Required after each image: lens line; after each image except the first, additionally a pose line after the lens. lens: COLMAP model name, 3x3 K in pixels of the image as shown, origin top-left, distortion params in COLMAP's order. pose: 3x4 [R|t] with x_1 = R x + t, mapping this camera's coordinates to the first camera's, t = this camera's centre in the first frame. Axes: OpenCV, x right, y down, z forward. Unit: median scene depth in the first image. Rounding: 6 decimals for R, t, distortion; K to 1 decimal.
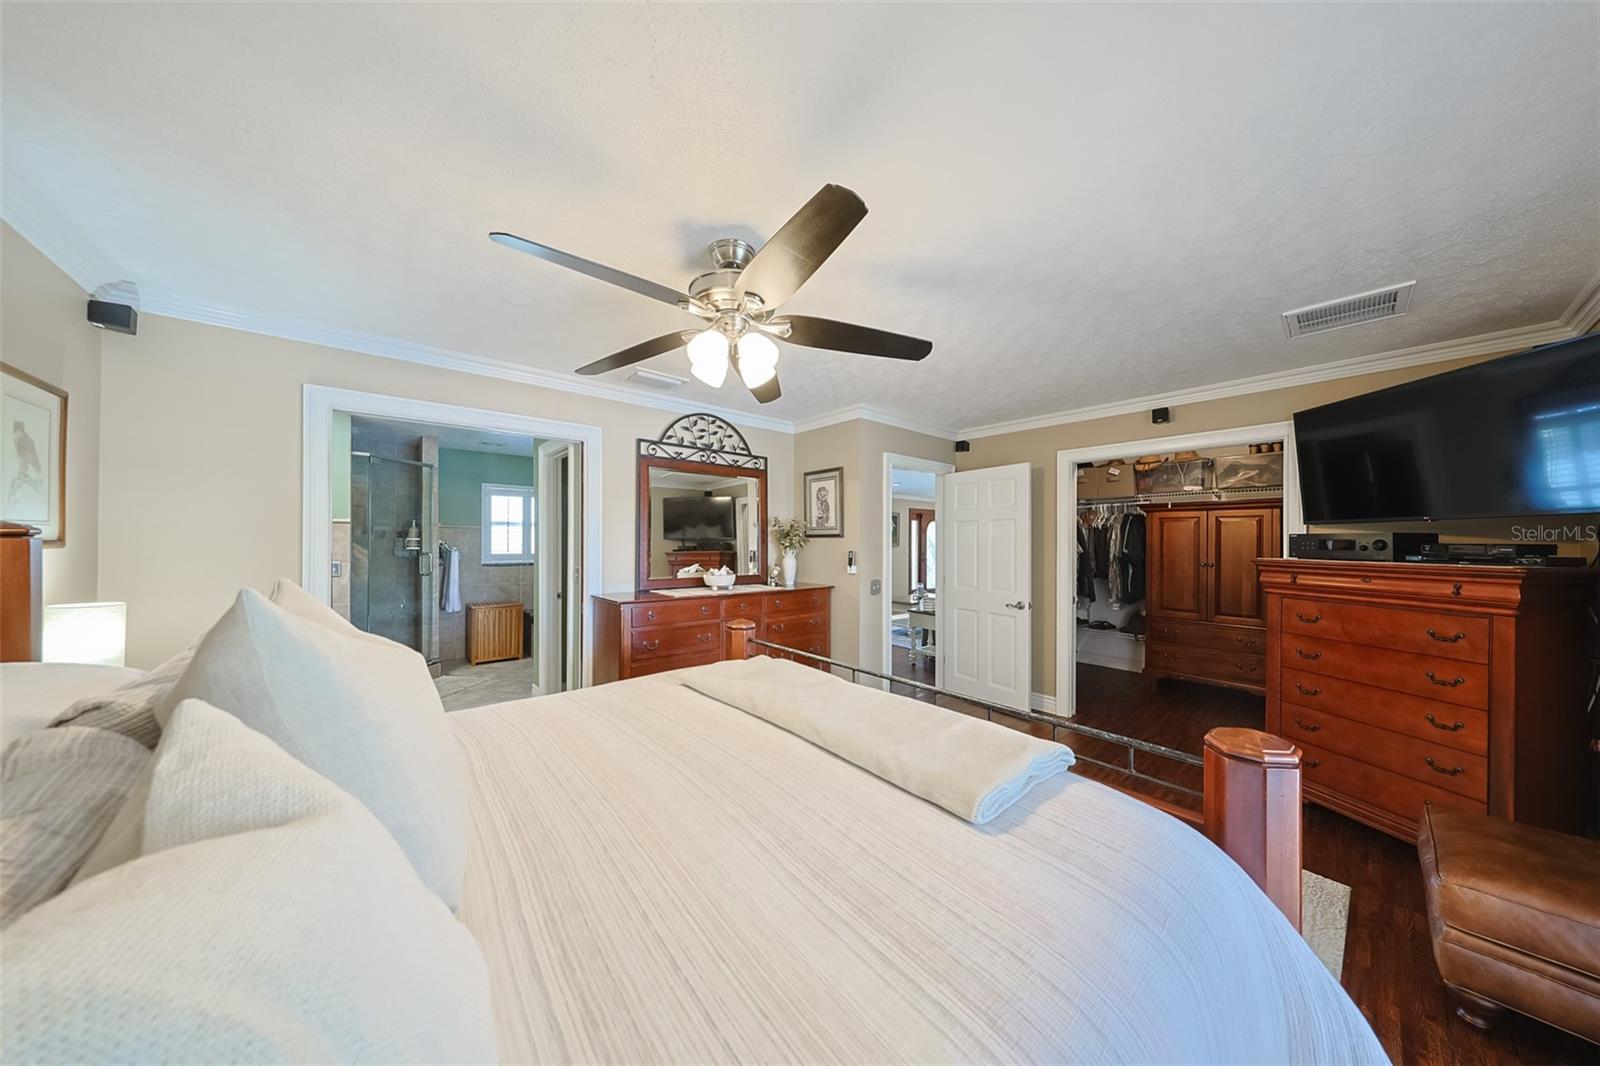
lens RADIAL K [[486.4, 0, 771.7], [0, 486.4, 541.7], [0, 0, 1]] dist [-0.002537, -0.000044]
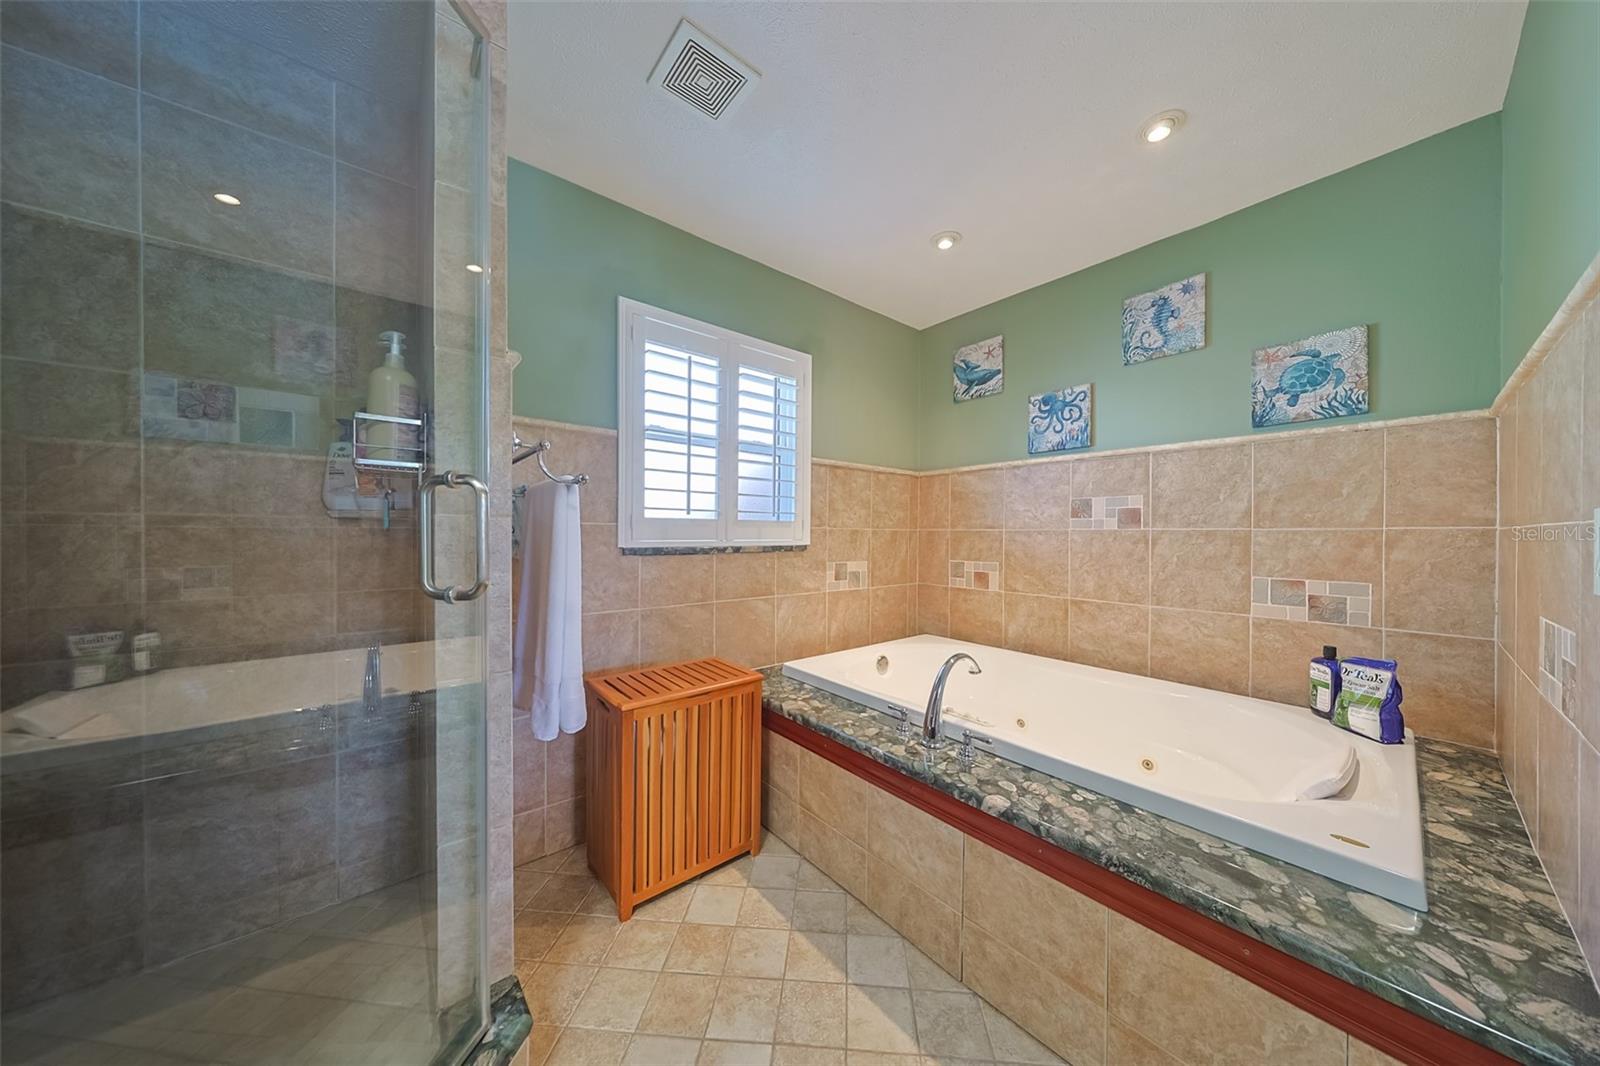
lens RADIAL K [[486.4, 0, 791.2], [0, 486.4, 534.8], [0, 0, 1]] dist [-0.002537, -0.000044]
pose [[0.999965, 0.000250, 0.008318, -0.501494], [-0.000268, 0.999998, 0.002078, 0.037515], [-0.008318, -0.002080, 0.999963, 0.697578]]
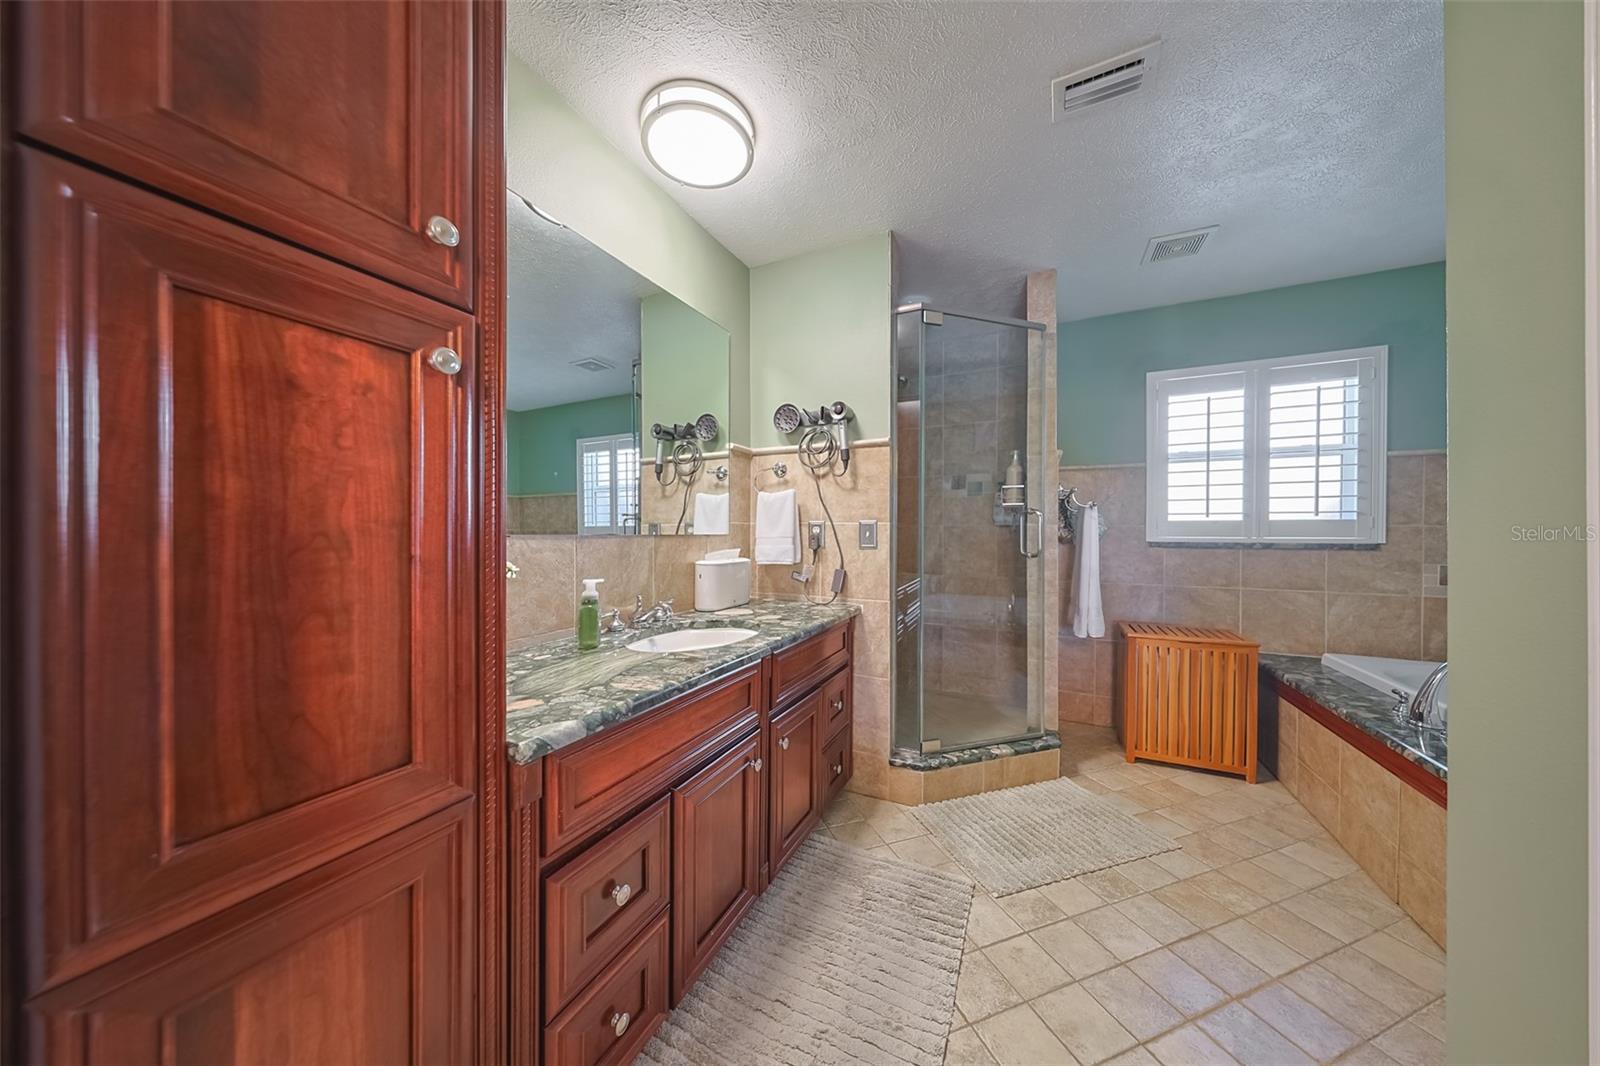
lens RADIAL K [[486.4, 0, 812.2], [0, 486.4, 534.8], [0, 0, 1]] dist [-0.002537, -0.000044]
pose [[0.439433, 0.001796, -0.898273, -0.321626], [-0.000959, 0.999998, 0.001531, 0.039722], [0.898275, 0.000189, 0.439434, 0.509224]]
